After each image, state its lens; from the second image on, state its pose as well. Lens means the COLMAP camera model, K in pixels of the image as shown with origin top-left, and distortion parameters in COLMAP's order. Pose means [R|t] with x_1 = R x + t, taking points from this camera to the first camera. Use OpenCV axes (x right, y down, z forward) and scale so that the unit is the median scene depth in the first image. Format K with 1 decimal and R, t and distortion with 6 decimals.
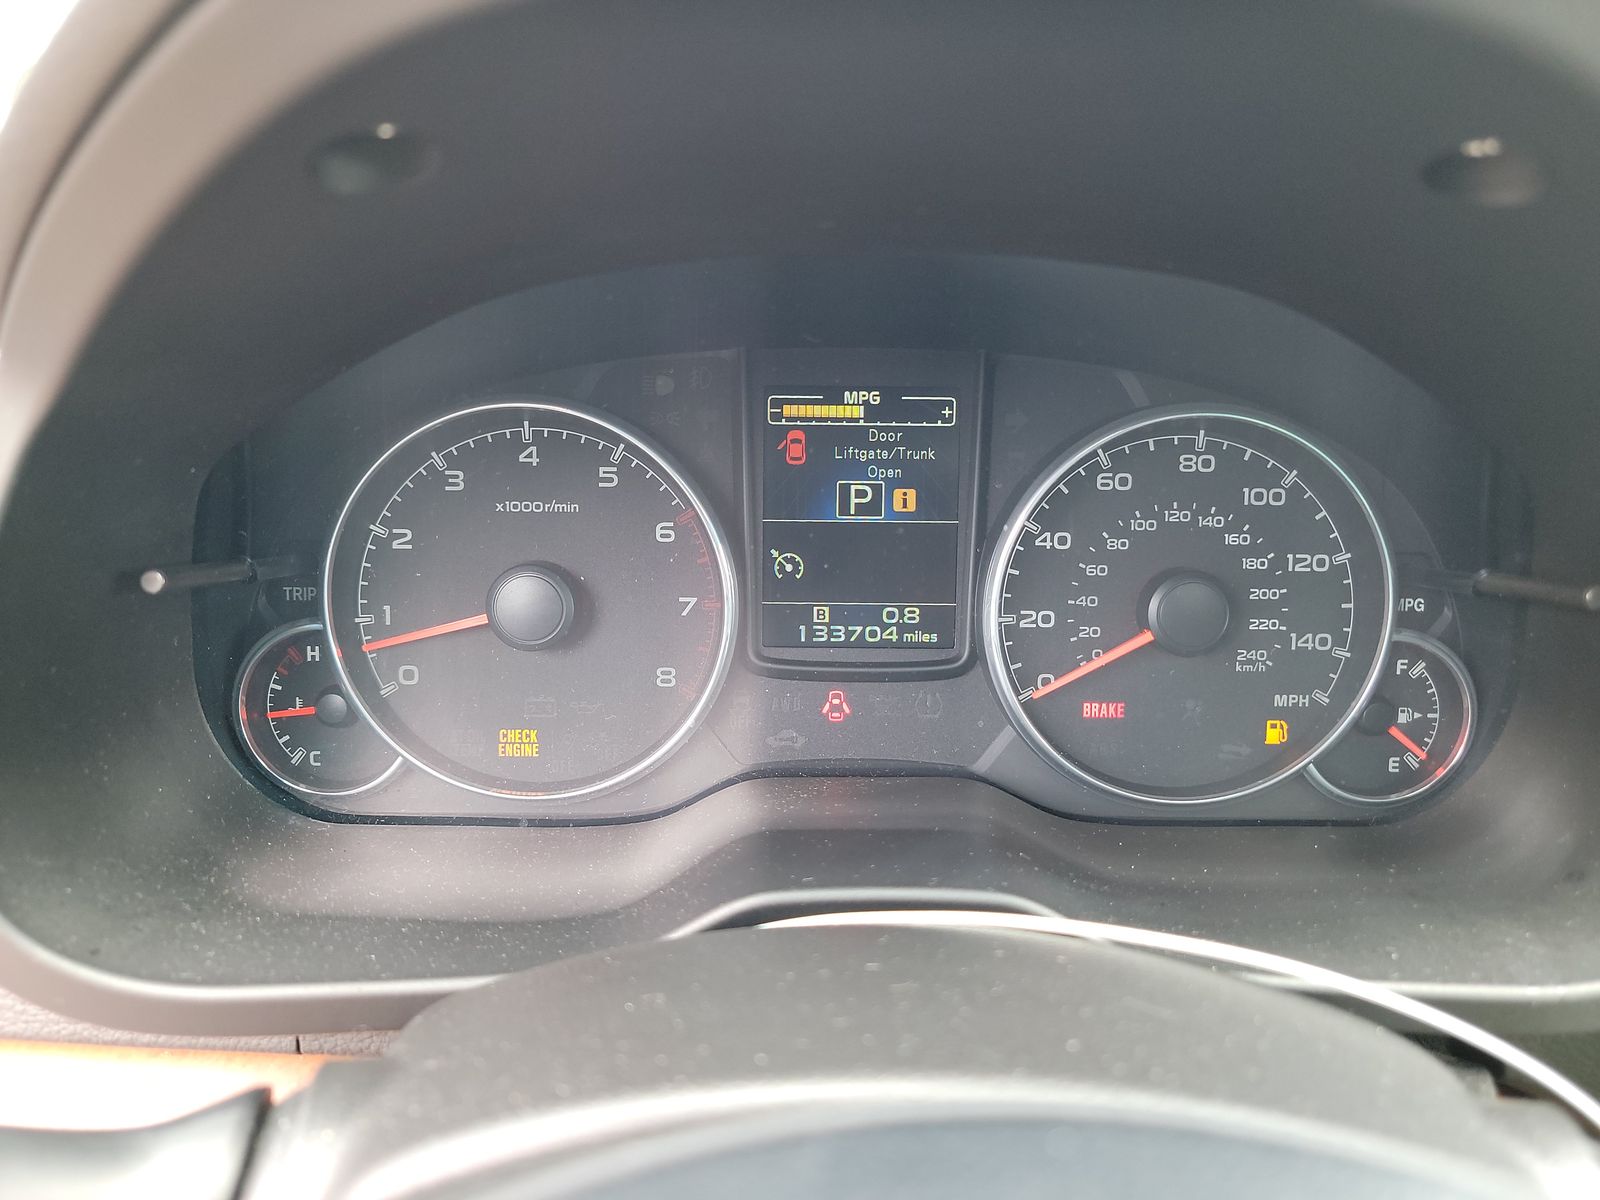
lens RADIAL K [[1198.9, 0, 797.1], [0, 1198.9, 597.4], [0, 0, 1]] dist [0.044714, -0.042192]
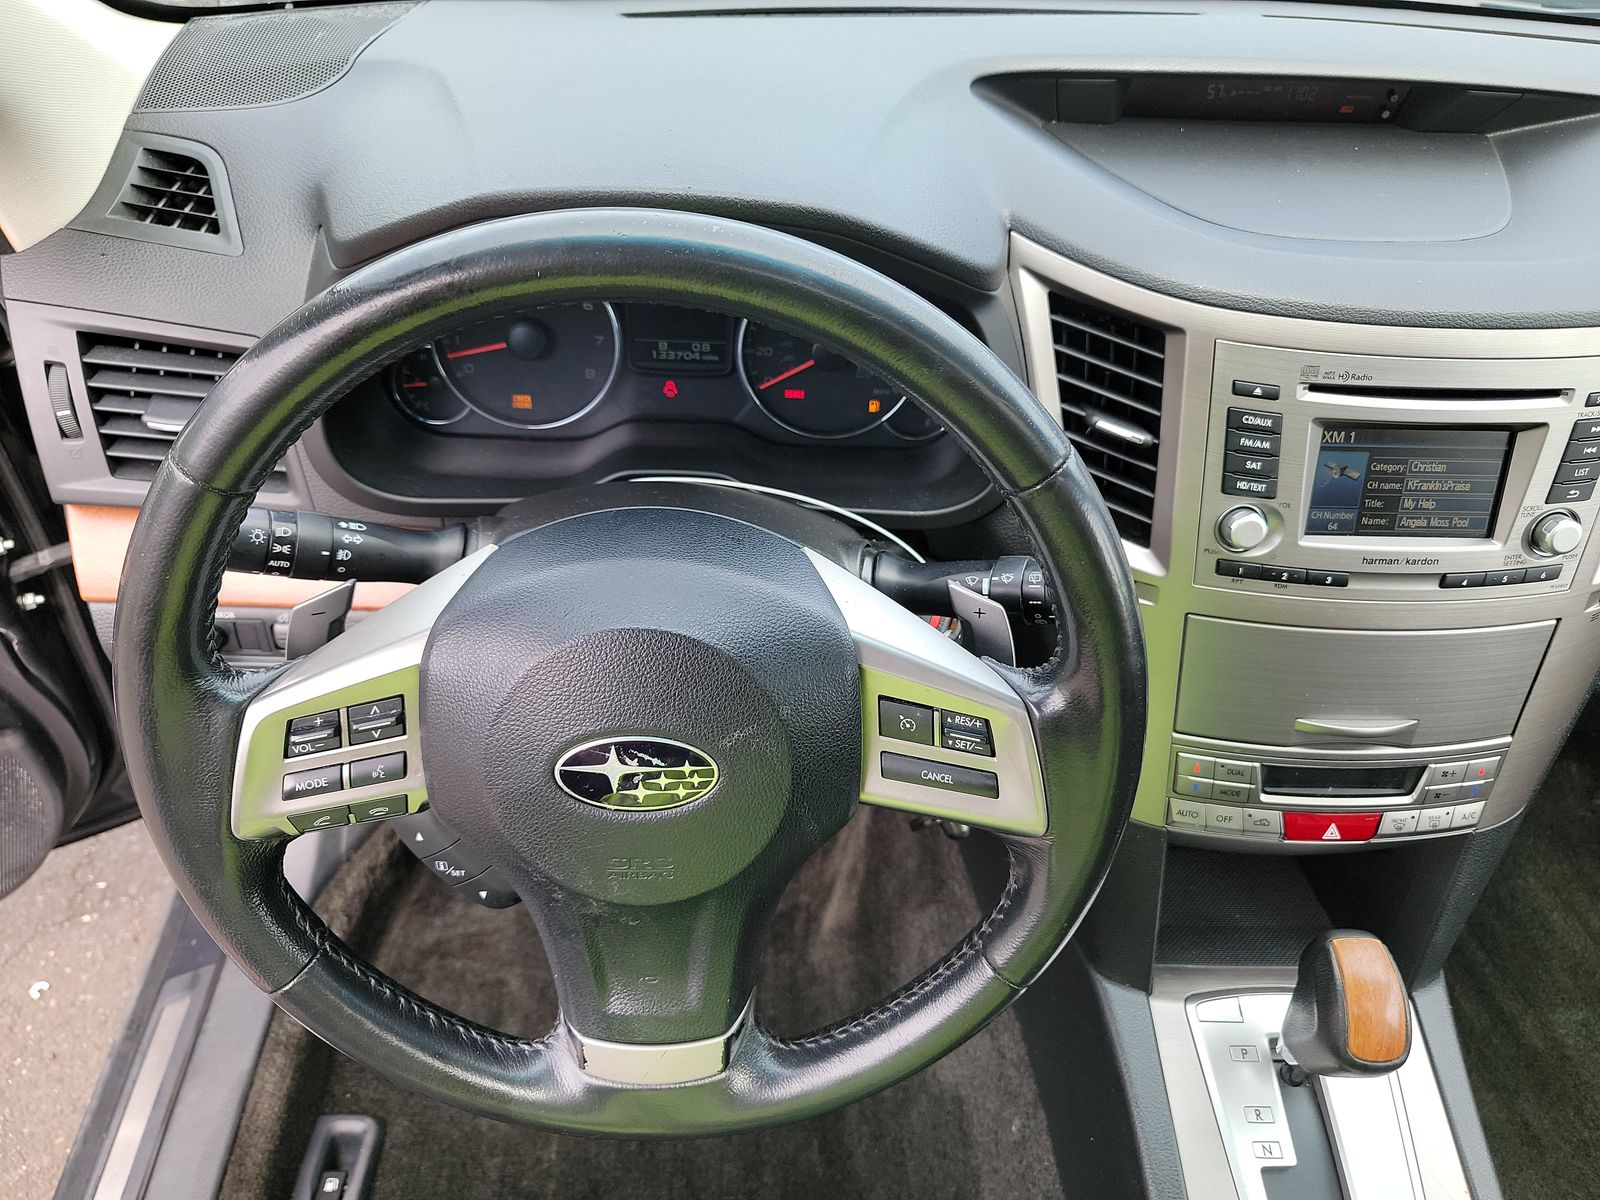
lens RADIAL K [[1198.9, 0, 794.2], [0, 1198.9, 601.0], [0, 0, 1]] dist [0.044714, -0.042192]
pose [[0.999043, 0.020123, 0.038829, 0.179847], [-0.031702, 0.944834, 0.326011, -0.261755], [-0.030127, -0.326930, 0.944568, -1.173543]]
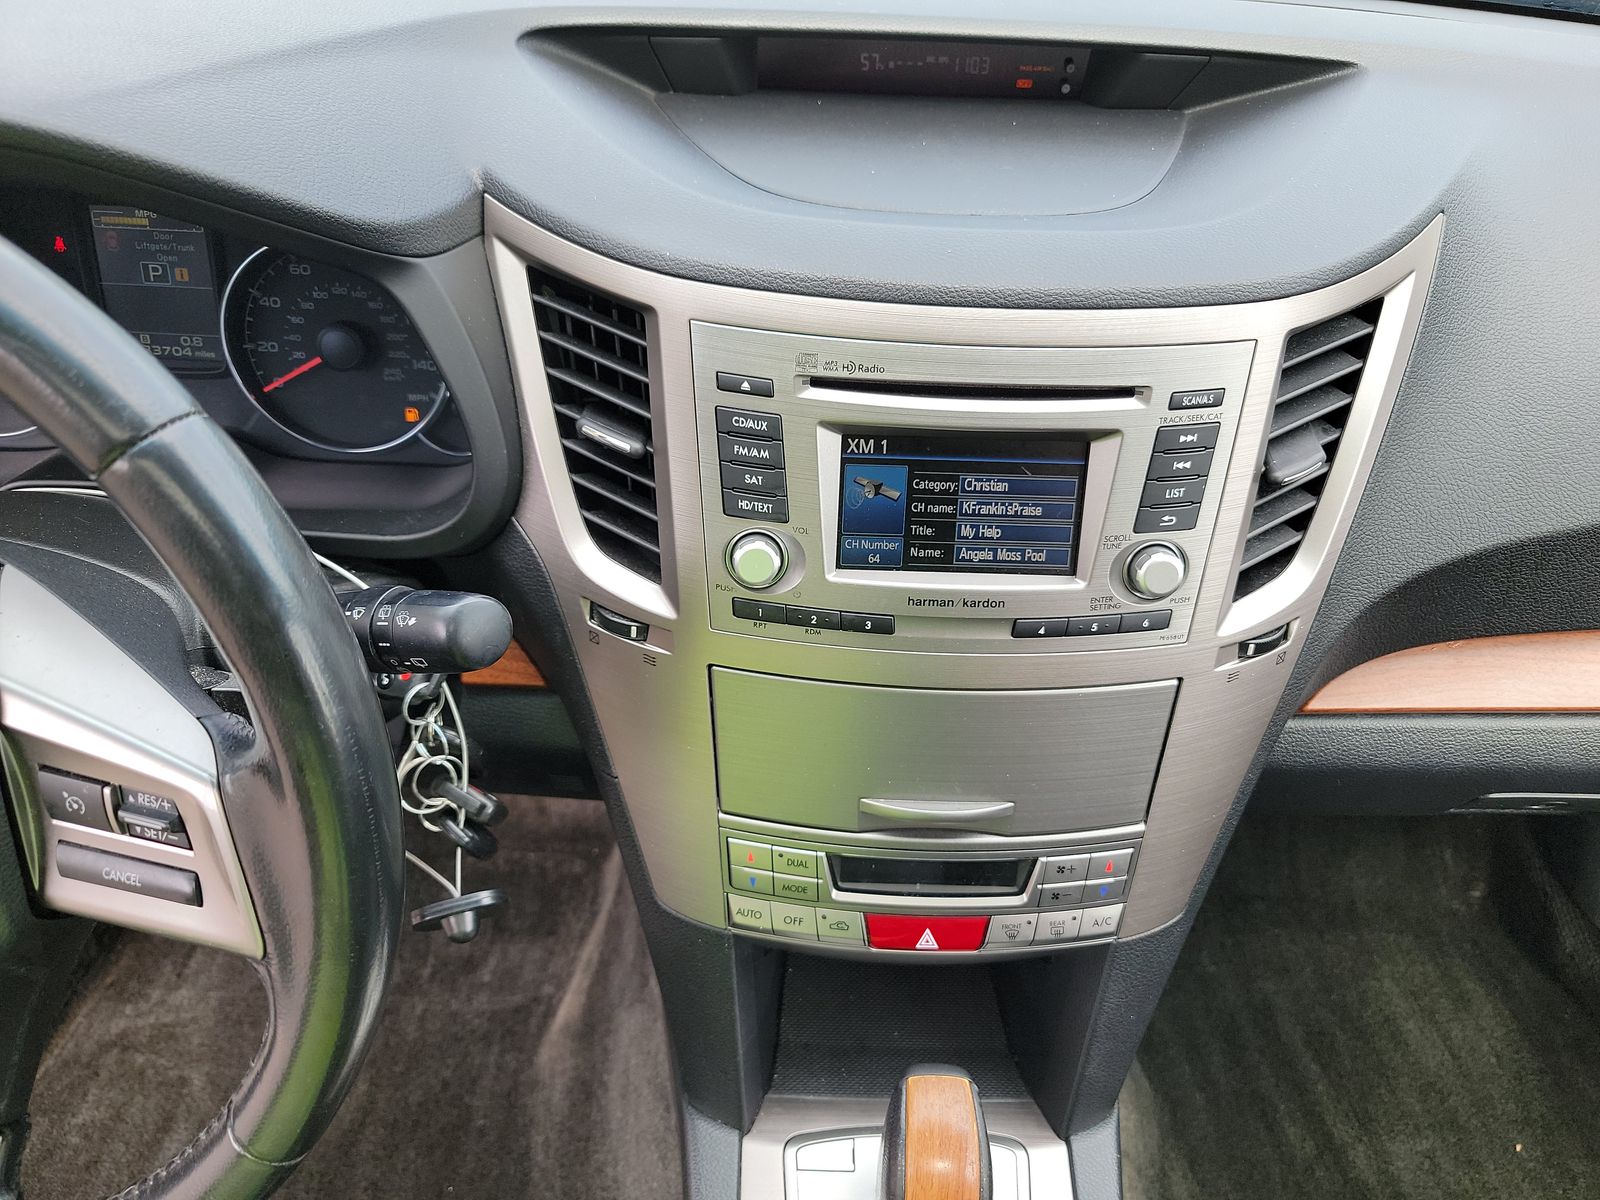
lens RADIAL K [[1198.9, 0, 792.0], [0, 1198.9, 614.7], [0, 0, 1]] dist [0.044714, -0.042192]
pose [[0.999412, 0.033215, 0.008504, 0.982066], [-0.034256, 0.957026, 0.287972, -0.145385], [0.001426, -0.288094, 0.957601, -0.839151]]
